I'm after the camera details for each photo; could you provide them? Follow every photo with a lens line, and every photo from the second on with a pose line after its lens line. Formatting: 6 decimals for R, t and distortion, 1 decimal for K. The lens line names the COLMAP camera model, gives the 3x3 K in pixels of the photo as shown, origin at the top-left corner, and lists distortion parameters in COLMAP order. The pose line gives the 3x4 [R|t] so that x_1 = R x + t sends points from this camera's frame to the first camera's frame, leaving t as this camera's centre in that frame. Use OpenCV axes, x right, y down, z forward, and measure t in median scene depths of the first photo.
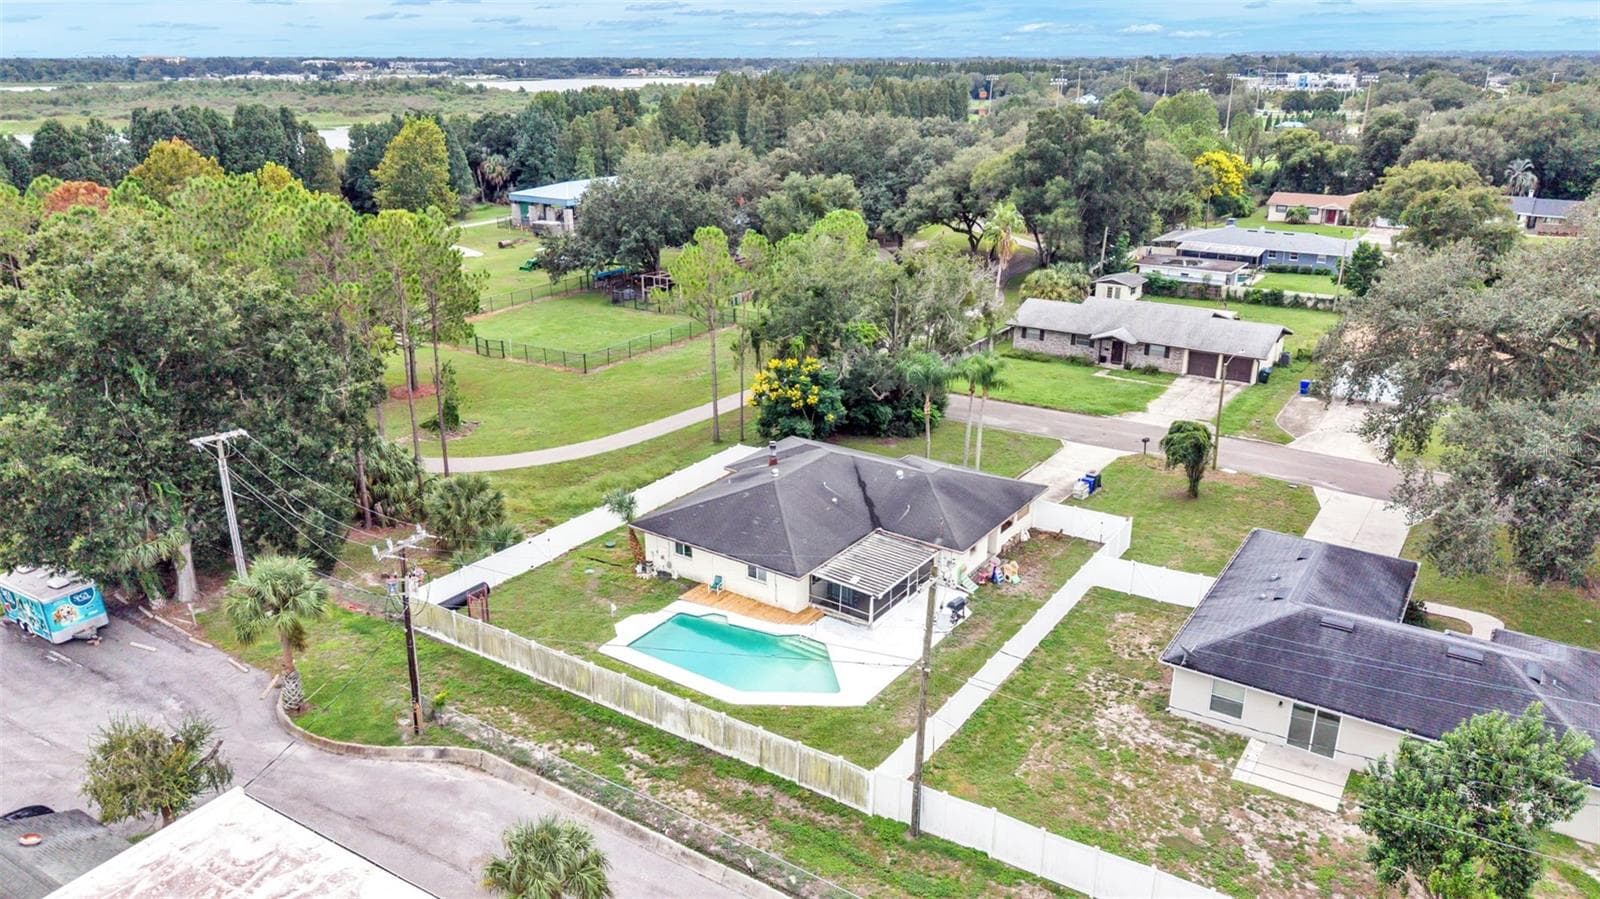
lens RADIAL K [[1063.9, 0, 790.5], [0, 1063.9, 509.9], [0, 0, 1]] dist [0.079498, -0.103774]
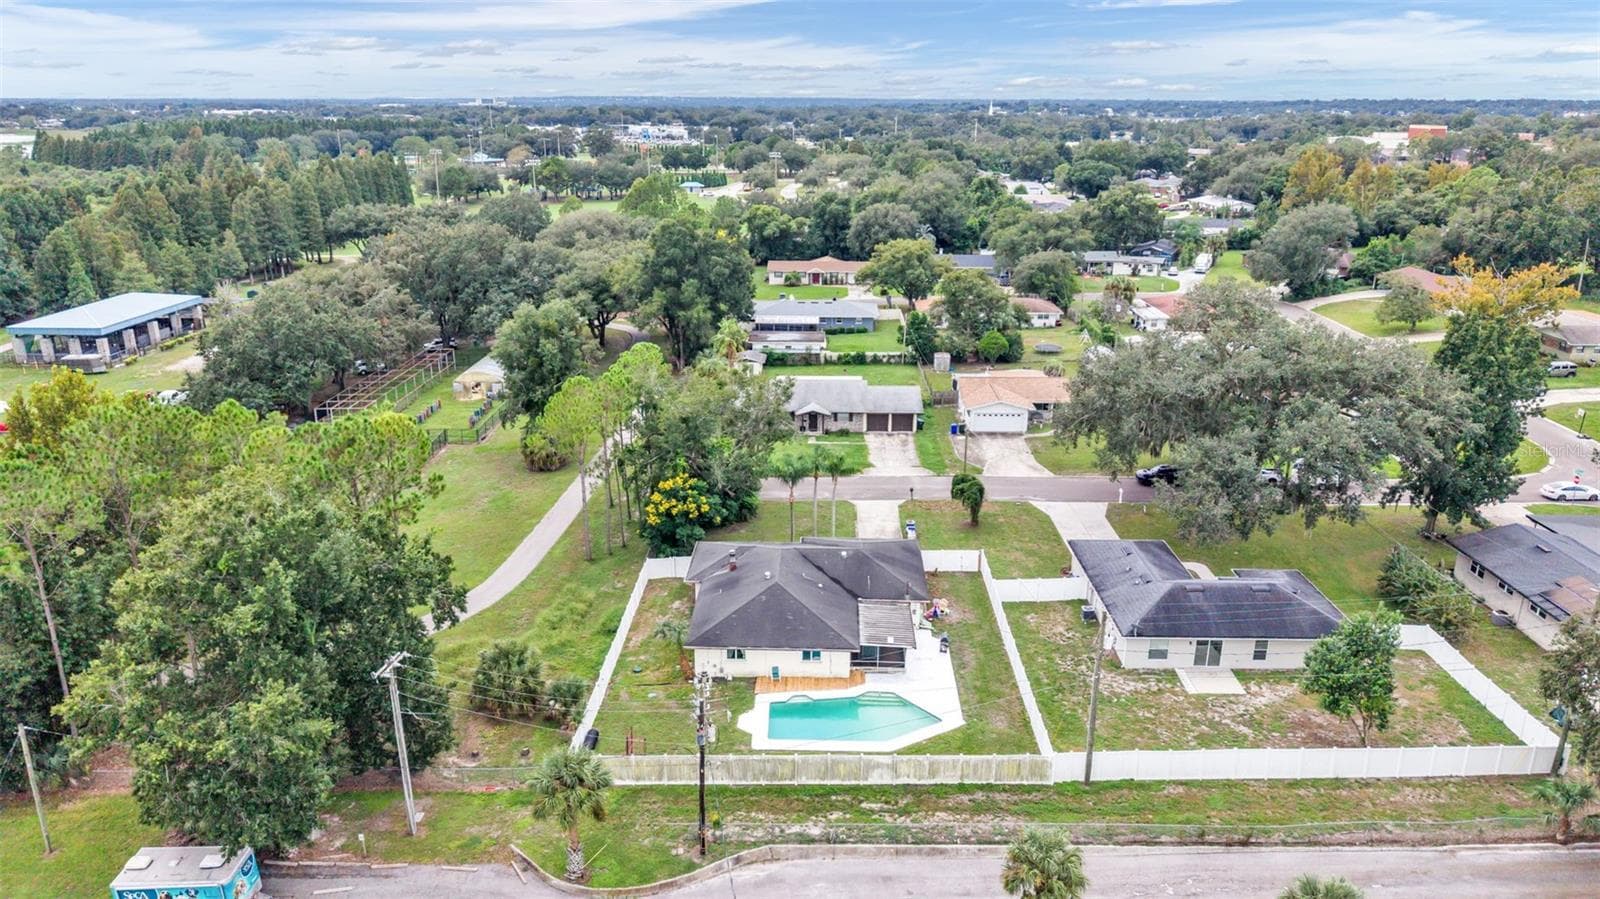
lens RADIAL K [[1063.9, 0, 790.5], [0, 1063.9, 509.9], [0, 0, 1]] dist [0.079498, -0.103774]
pose [[0.835559, -0.195258, 0.513532, -0.626988], [0.211121, 0.977059, 0.027991, -0.141584], [-0.507217, 0.085030, 0.857614, -0.088945]]
